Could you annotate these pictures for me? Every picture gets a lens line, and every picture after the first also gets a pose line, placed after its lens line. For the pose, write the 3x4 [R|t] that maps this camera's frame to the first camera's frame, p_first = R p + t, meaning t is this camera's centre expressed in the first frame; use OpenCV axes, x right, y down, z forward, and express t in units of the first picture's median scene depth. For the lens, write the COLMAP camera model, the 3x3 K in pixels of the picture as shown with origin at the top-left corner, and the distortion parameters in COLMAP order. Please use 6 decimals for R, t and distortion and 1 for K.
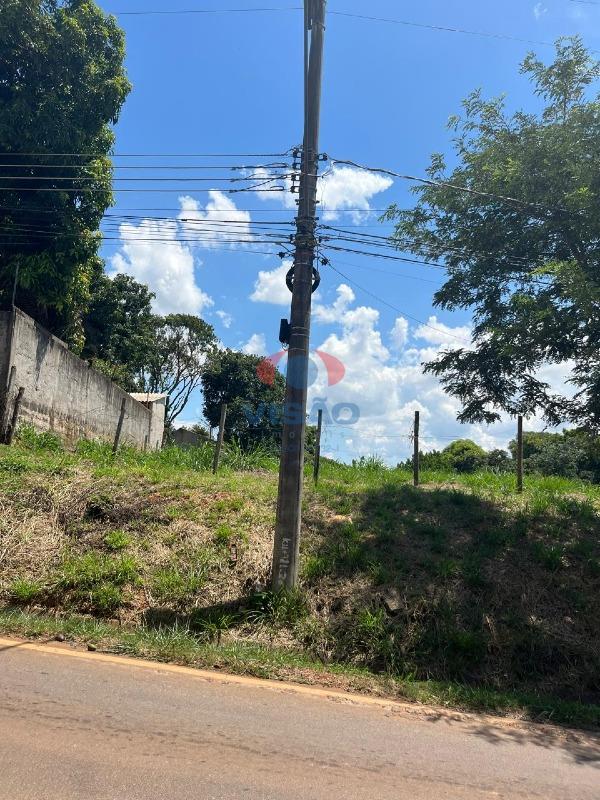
lens RADIAL K [[628.7, 0, 300.9], [0, 628.7, 405.7], [0, 0, 1]] dist [0.011358, 0.003234]
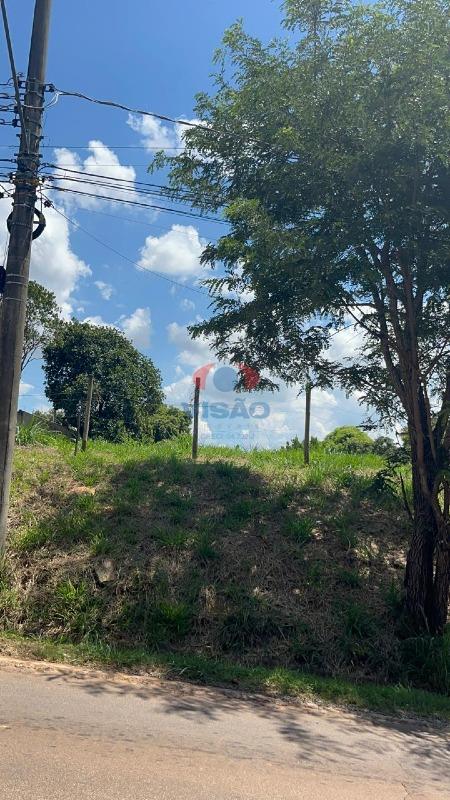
lens RADIAL K [[718.6, 0, 225.0], [0, 718.6, 400.0], [0, 0, 1]] dist [0.001289, 0.002588]
pose [[0.999007, 0.005942, 0.044146, 0.240292], [-0.006489, 0.999904, 0.012249, 0.038510], [-0.044069, -0.012523, 0.998950, -0.047936]]
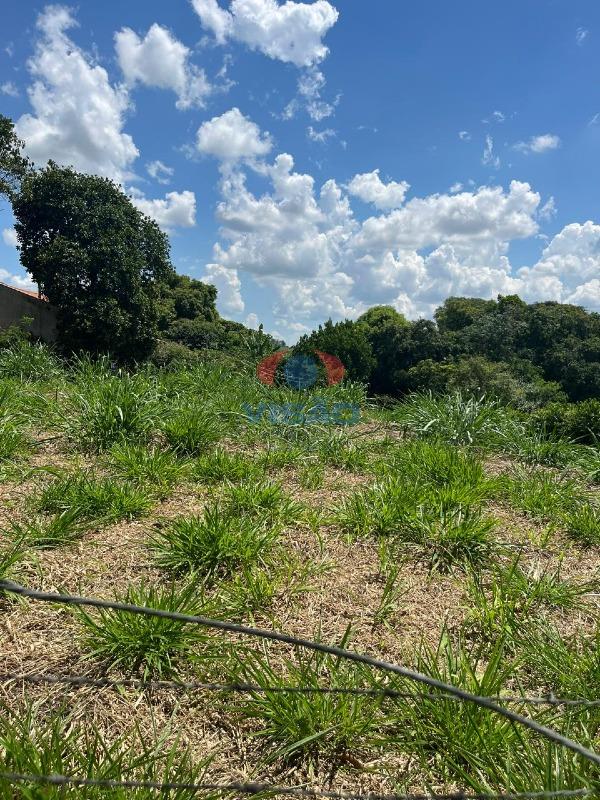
lens RADIAL K [[595.1, 0, 300.0], [0, 595.1, 400.0], [0, 0, 1]] dist [0.031969, -0.062368]
pose [[0.992686, 0.003772, 0.120667, 0.341393], [-0.030178, 0.975534, 0.217769, 0.043478], [-0.116893, -0.219818, 0.968512, 1.386966]]
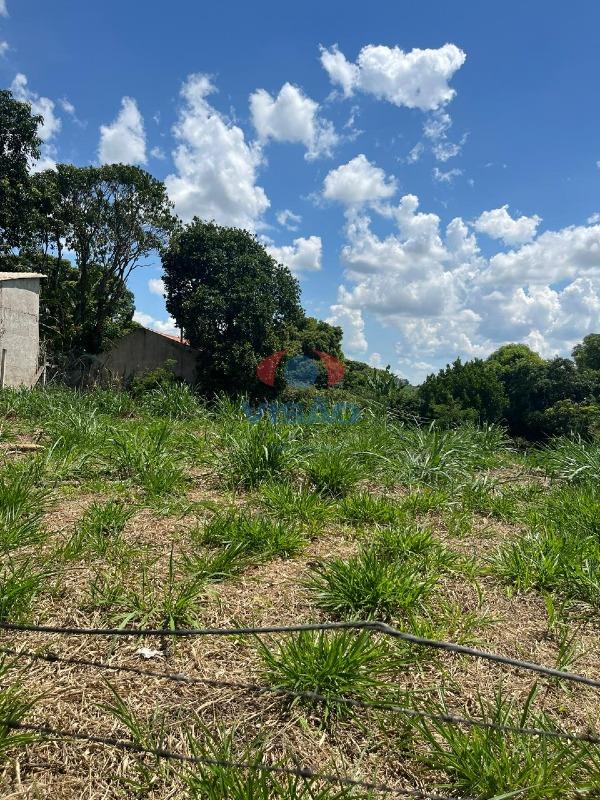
lens RADIAL K [[595.1, 0, 300.0], [0, 595.1, 400.0], [0, 0, 1]] dist [0.031969, -0.062368]
pose [[0.996481, 0.016966, -0.082084, 0.311409], [-0.003843, 0.987518, 0.157457, 0.036513], [0.083731, -0.156588, 0.984108, 1.376414]]
